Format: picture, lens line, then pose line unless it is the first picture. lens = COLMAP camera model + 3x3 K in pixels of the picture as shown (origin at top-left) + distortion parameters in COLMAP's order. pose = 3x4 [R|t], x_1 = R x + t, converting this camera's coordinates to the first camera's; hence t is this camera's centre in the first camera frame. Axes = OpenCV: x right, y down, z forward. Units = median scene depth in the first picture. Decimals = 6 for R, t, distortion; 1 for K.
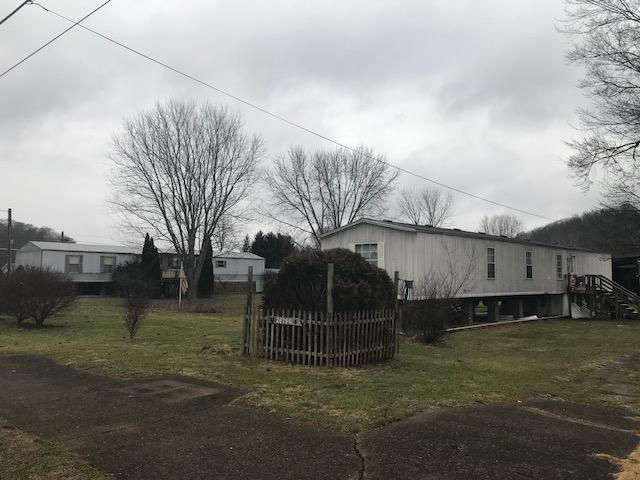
lens RADIAL K [[521.3, 0, 316.3], [0, 521.3, 236.7], [0, 0, 1]] dist [0.038663, -0.040282]
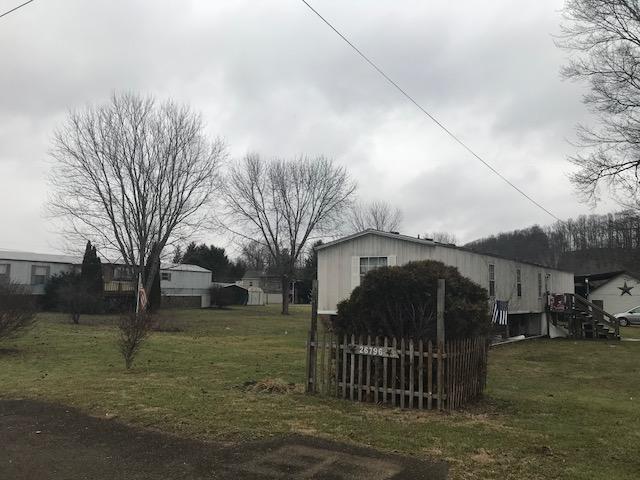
lens RADIAL K [[521.3, 0, 317.0], [0, 521.3, 236.2], [0, 0, 1]] dist [0.038663, -0.040282]
pose [[0.989298, 0.027545, 0.143289, -0.143202], [-0.023405, 0.999261, -0.030498, 0.007787], [-0.144023, 0.026818, 0.989211, 0.122855]]
